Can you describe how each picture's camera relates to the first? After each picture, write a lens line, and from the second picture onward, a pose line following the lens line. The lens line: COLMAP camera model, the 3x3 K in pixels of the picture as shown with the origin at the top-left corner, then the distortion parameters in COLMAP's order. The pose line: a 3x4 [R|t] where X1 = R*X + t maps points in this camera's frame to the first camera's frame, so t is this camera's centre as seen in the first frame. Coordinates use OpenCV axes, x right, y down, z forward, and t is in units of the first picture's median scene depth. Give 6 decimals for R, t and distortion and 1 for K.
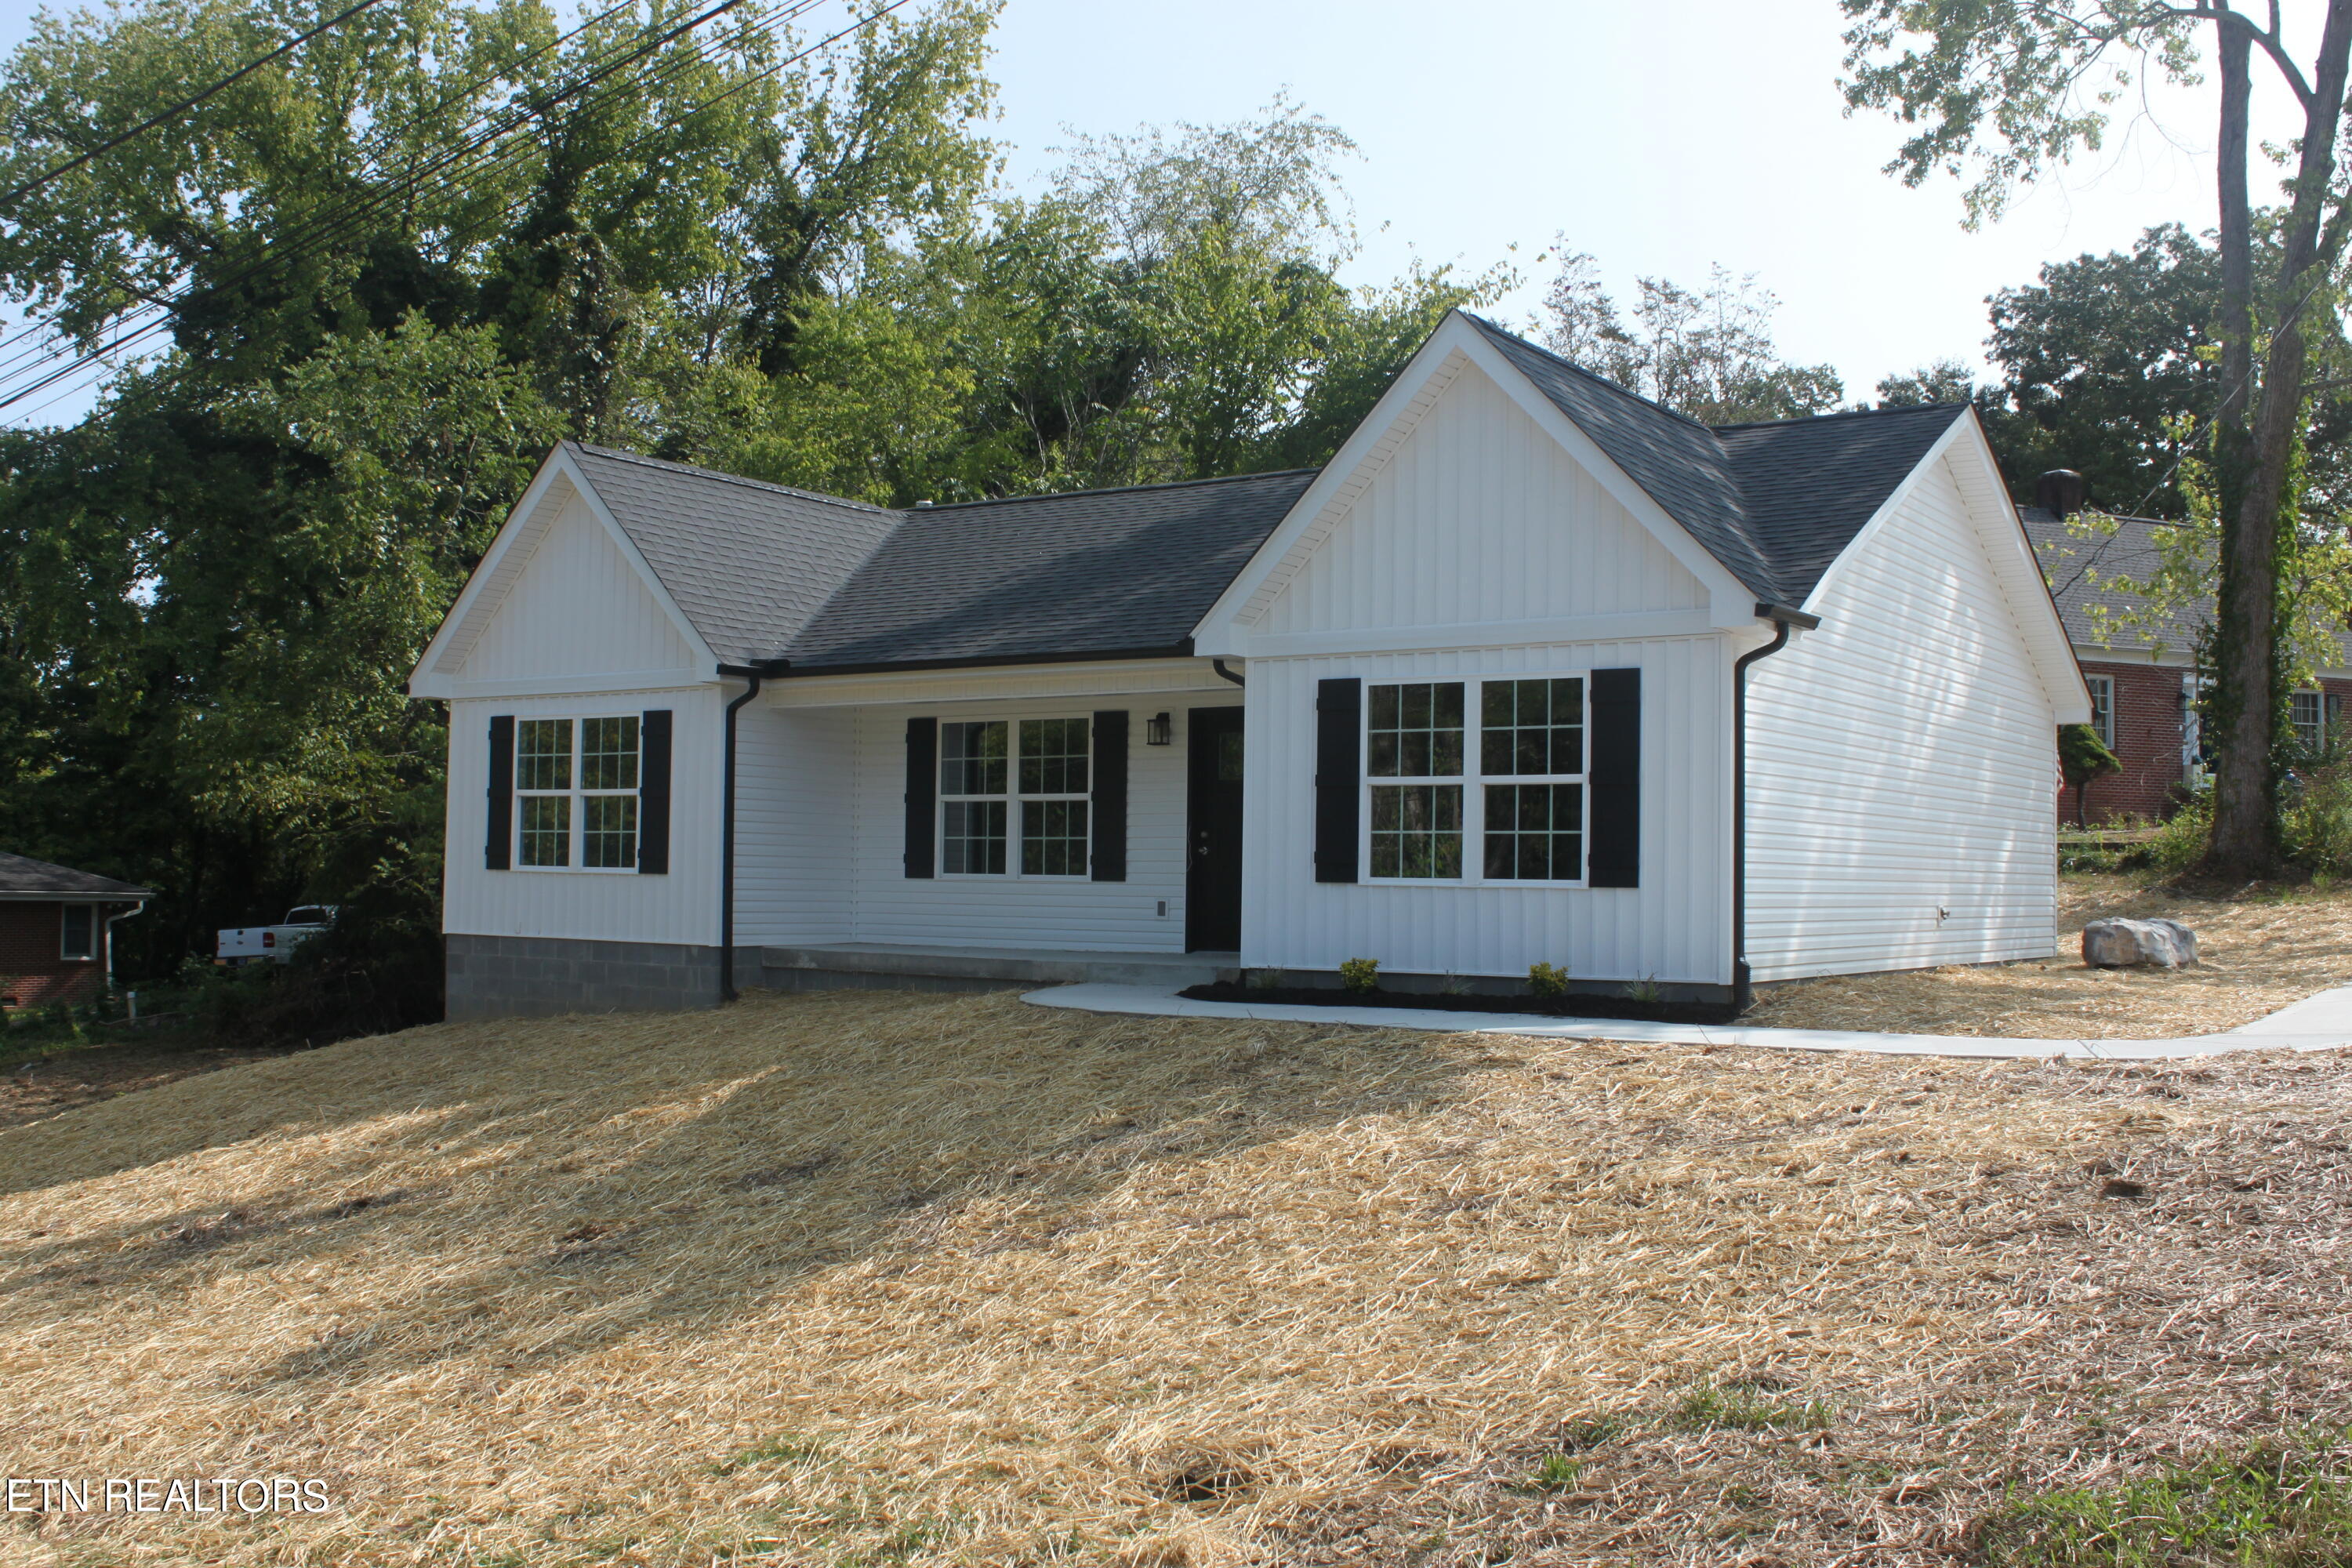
lens RADIAL K [[2377.5, 0, 1168.2], [0, 2377.5, 786.0], [0, 0, 1]] dist [-0.096748, 0.000000]
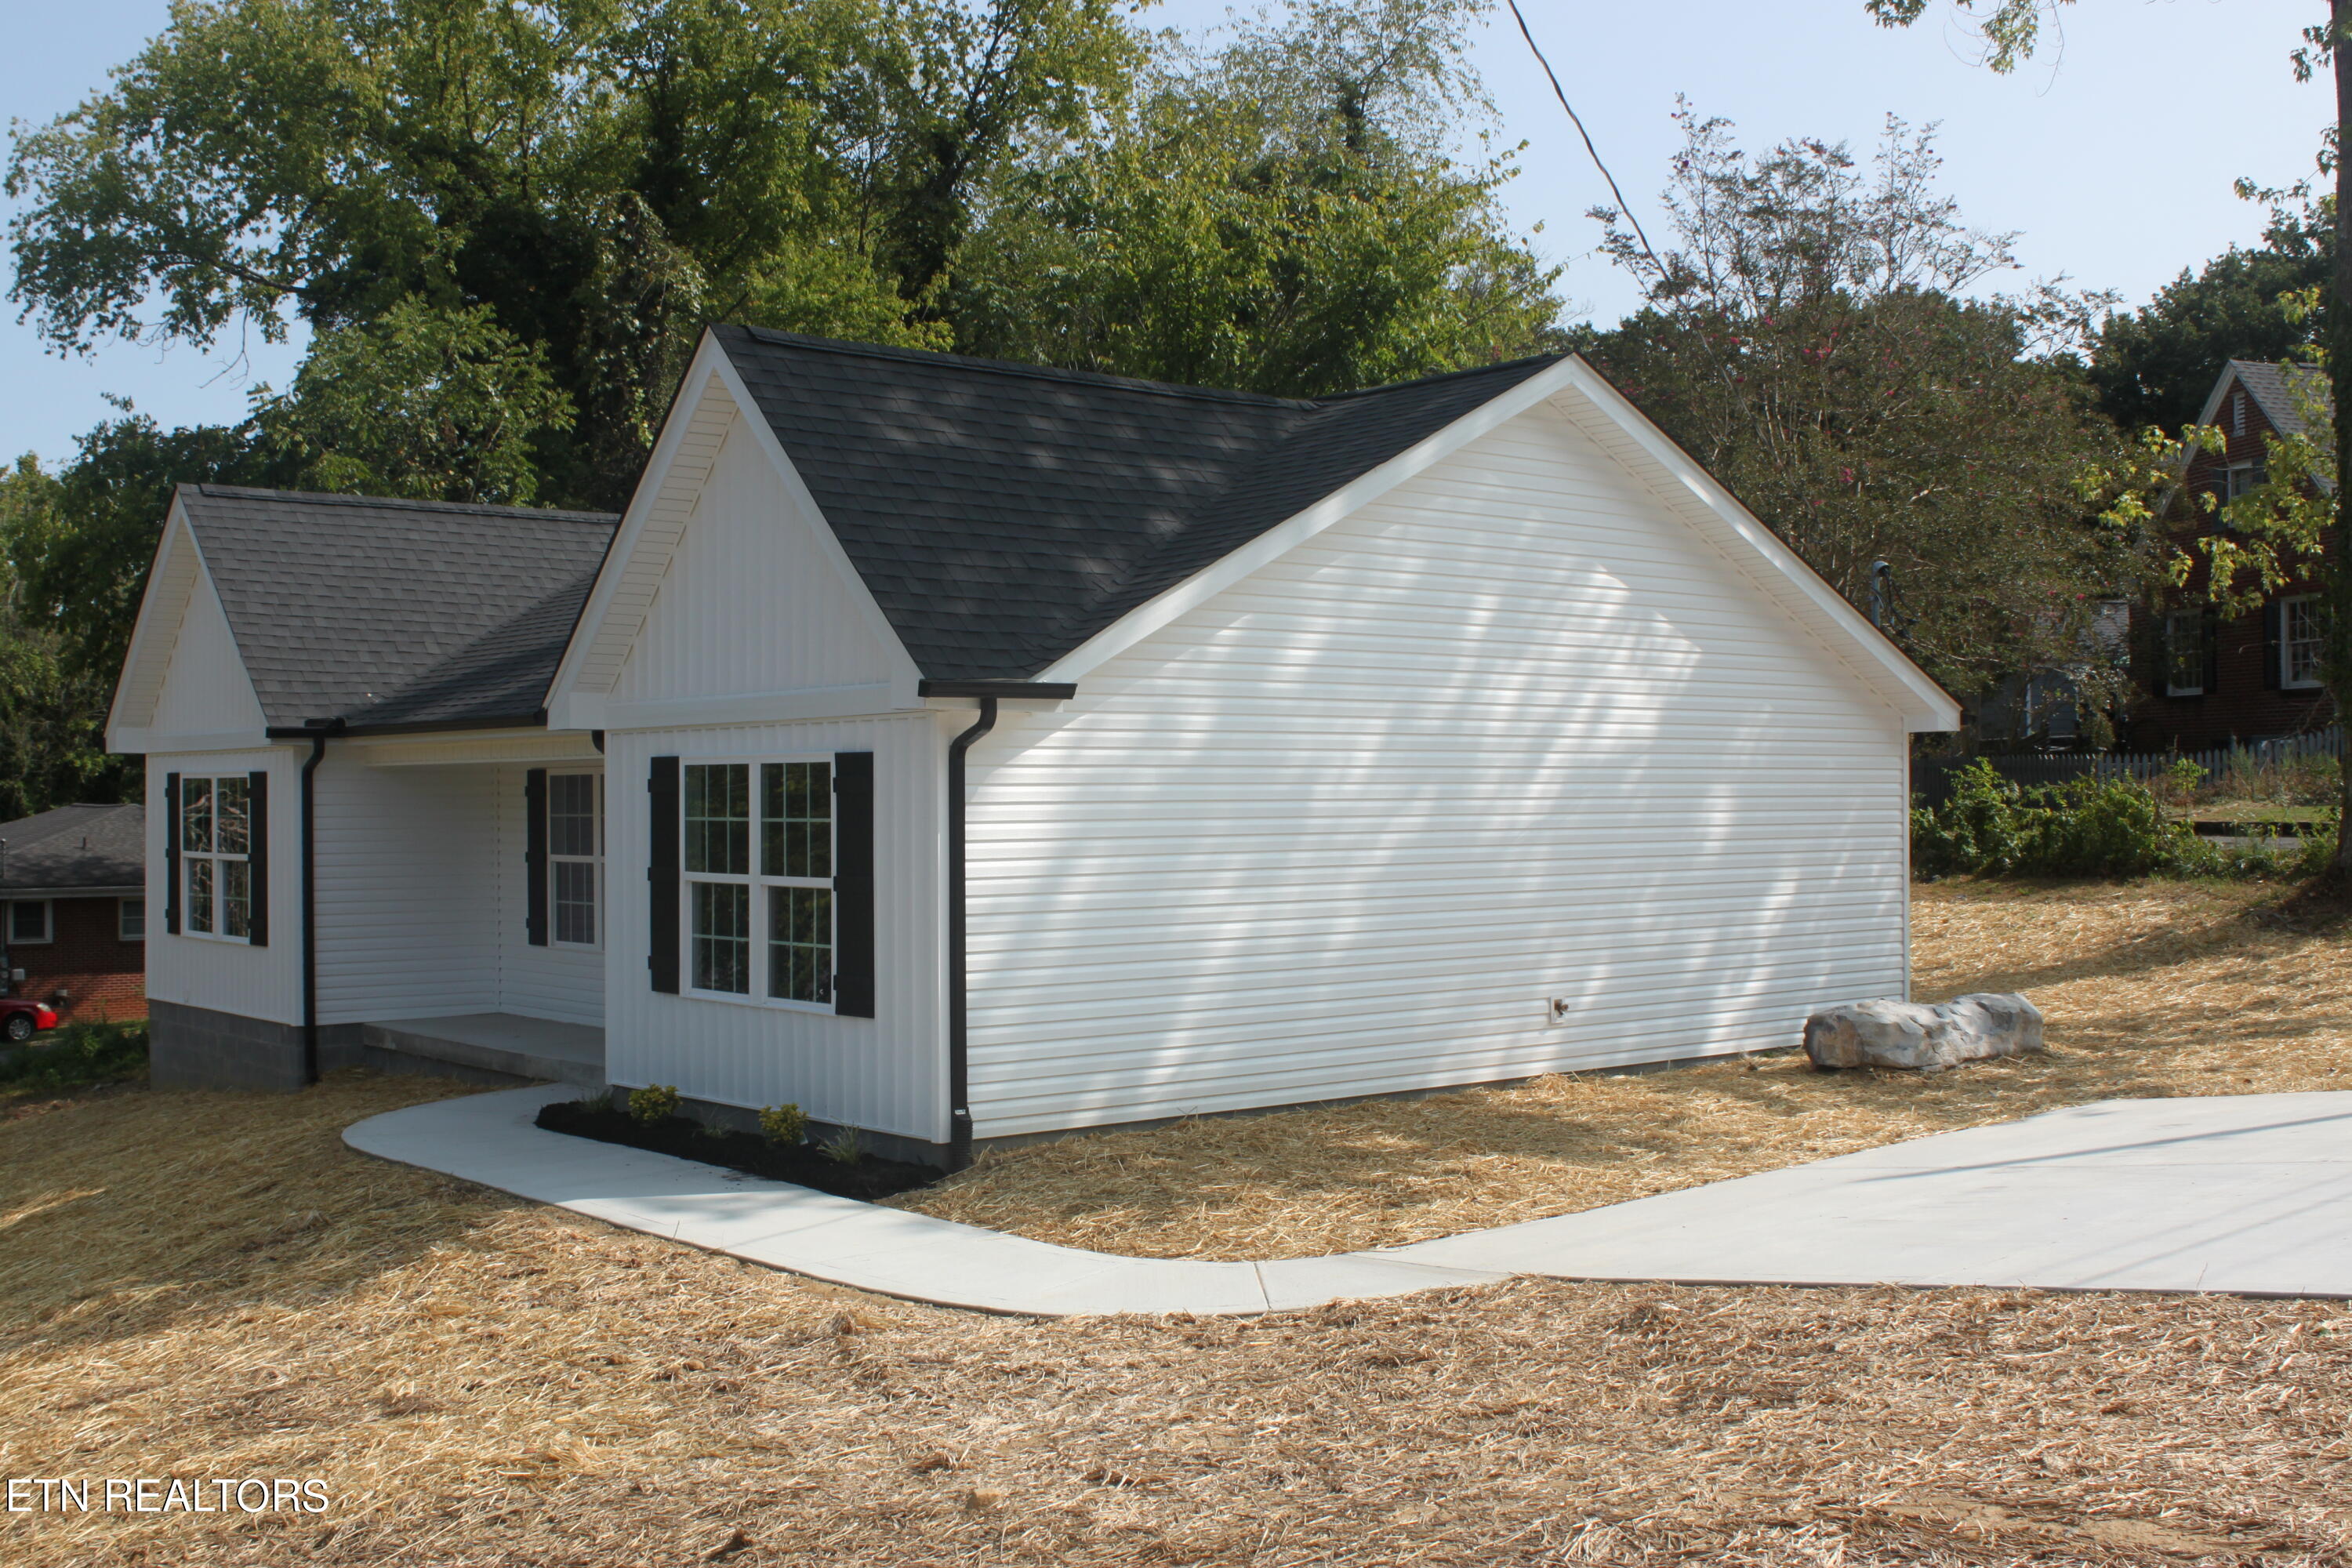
lens RADIAL K [[2655.1, 0, 1175.9], [0, 2655.1, 779.0], [0, 0, 1]] dist [-0.079333, 0.000000]
pose [[0.953903, -0.017804, -0.299586, 0.435644], [0.028333, 0.999123, 0.030839, -0.049793], [0.298775, -0.037905, 0.953571, 0.112416]]
